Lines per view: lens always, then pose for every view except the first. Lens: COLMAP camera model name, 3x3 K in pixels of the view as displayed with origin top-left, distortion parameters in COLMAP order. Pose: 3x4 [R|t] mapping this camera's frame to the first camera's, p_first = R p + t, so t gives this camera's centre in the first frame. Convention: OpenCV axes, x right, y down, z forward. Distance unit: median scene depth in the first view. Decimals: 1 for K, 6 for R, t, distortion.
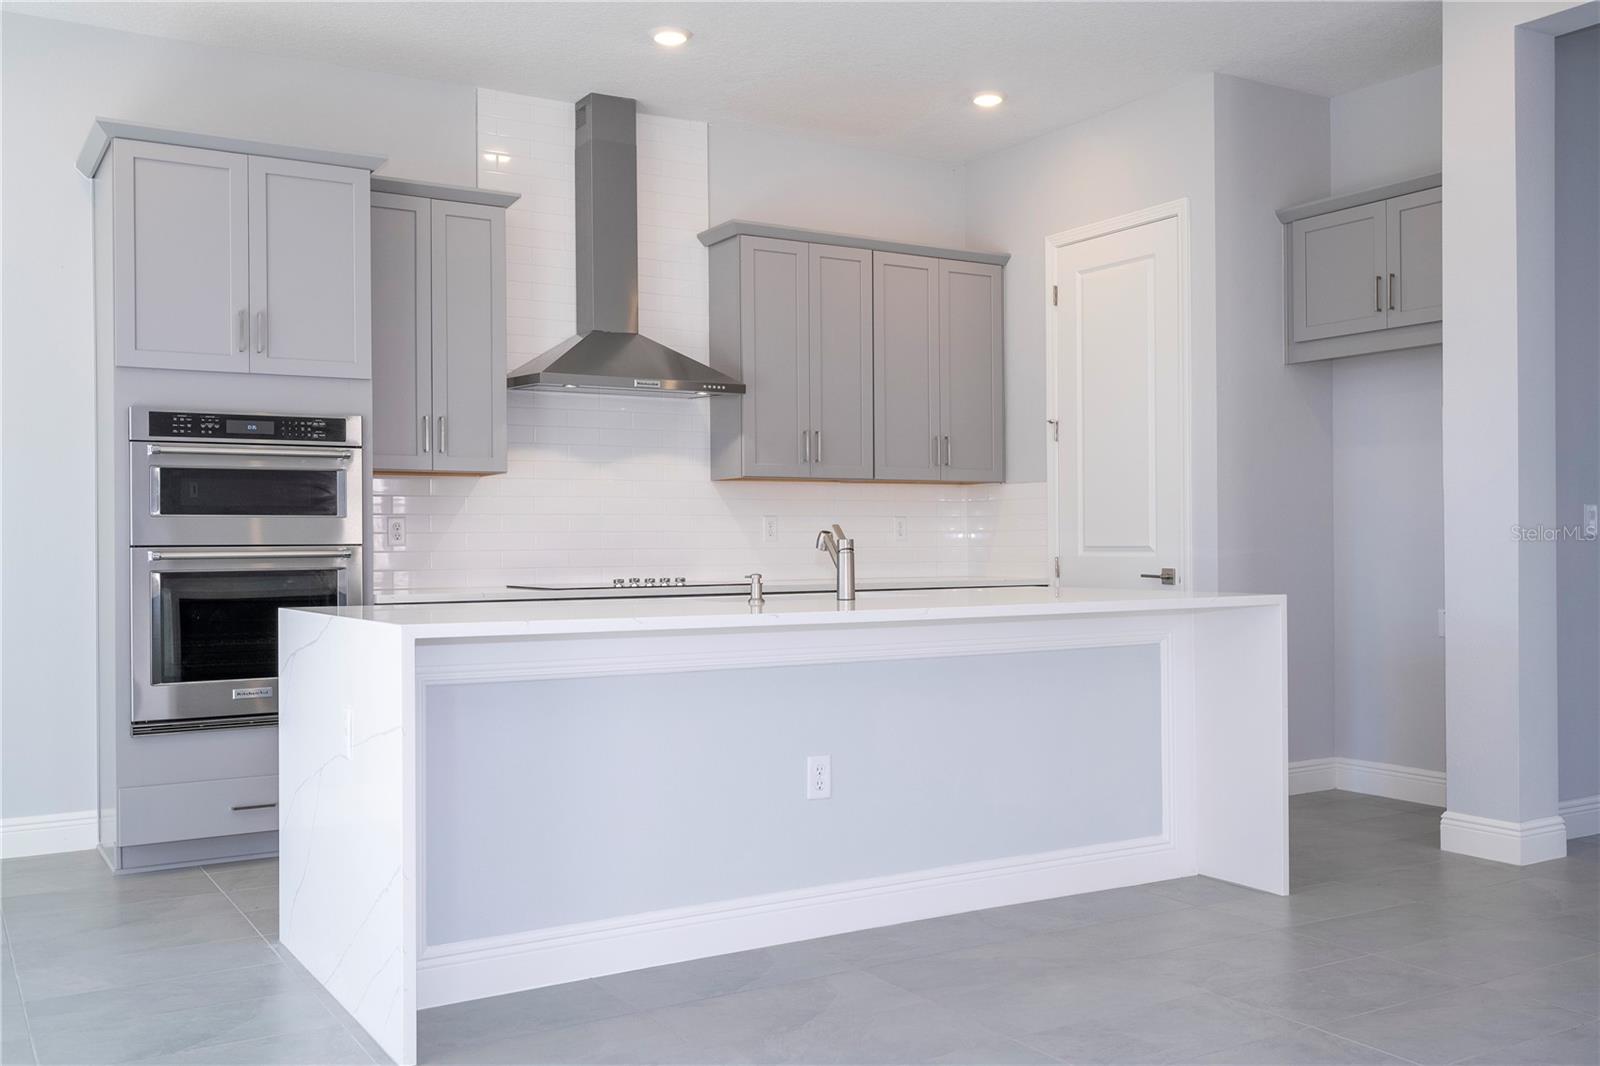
lens RADIAL K [[1437.0, 0, 797.7], [0, 1437.0, 535.3], [0, 0, 1]] dist [0.072752, 0.001784]
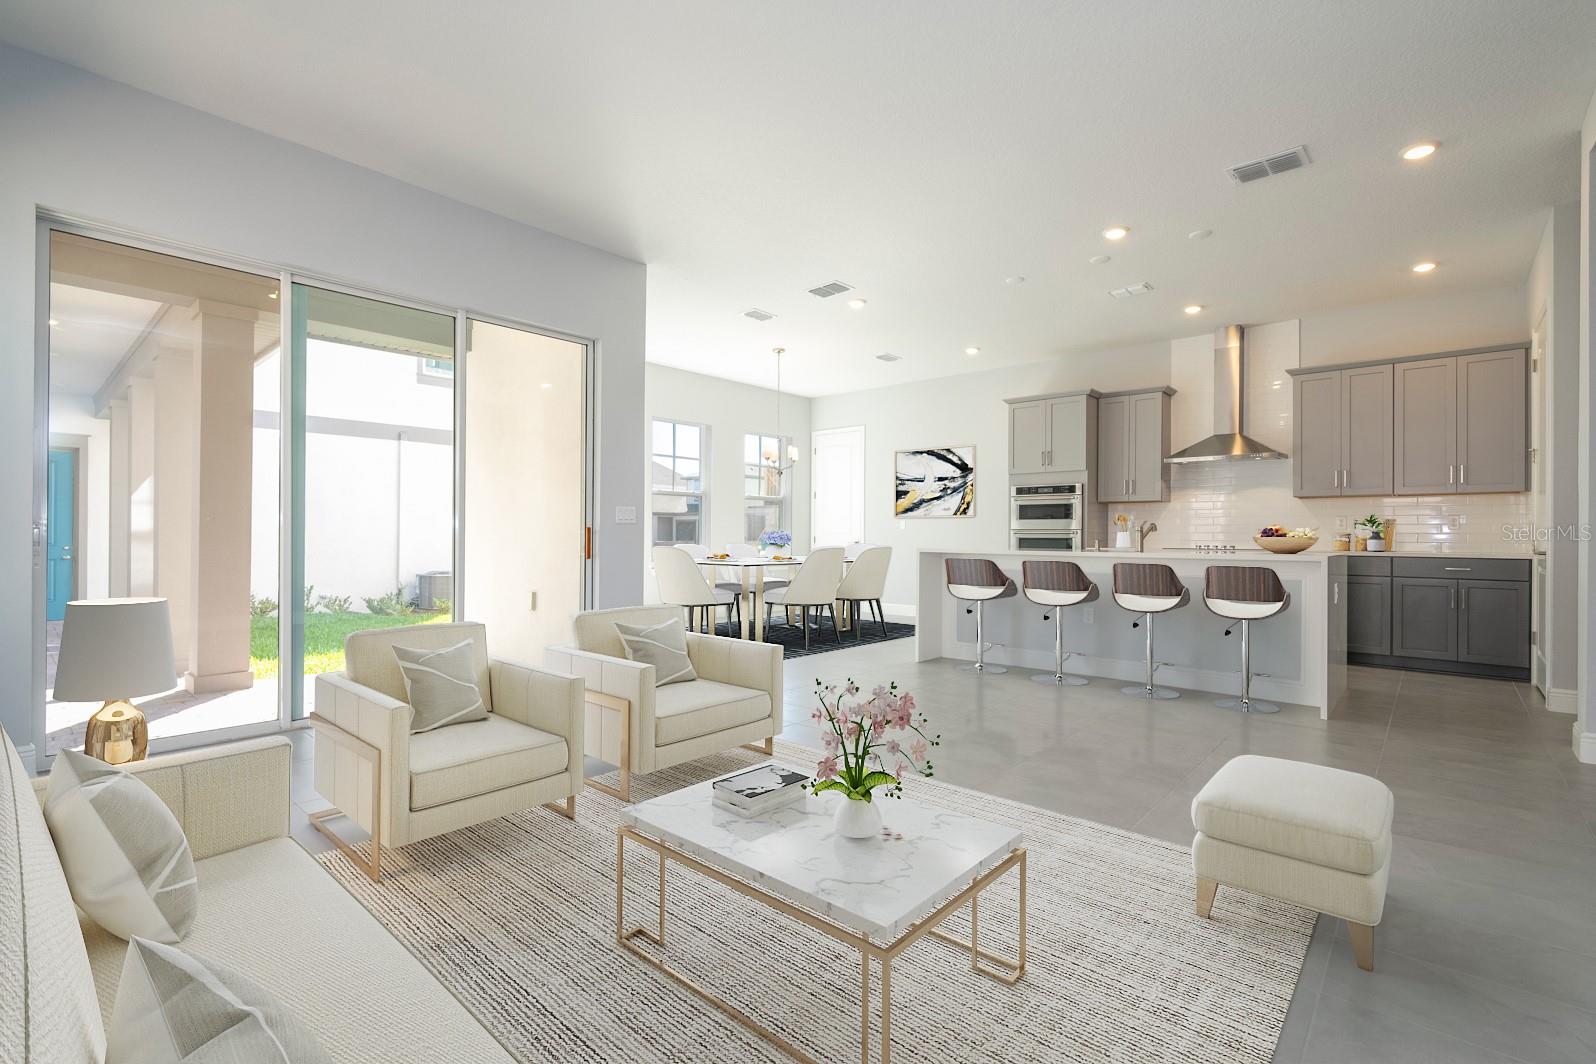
lens RADIAL K [[725.3, 0, 794.2], [0, 725.3, 530.6], [0, 0, 1]] dist [-0.018535, -0.000541]
pose [[0.292834, 0.004177, -0.956154, 0.876257], [-0.004334, 0.999986, 0.003041, 0.006347], [0.956154, 0.003253, 0.292848, 0.067051]]
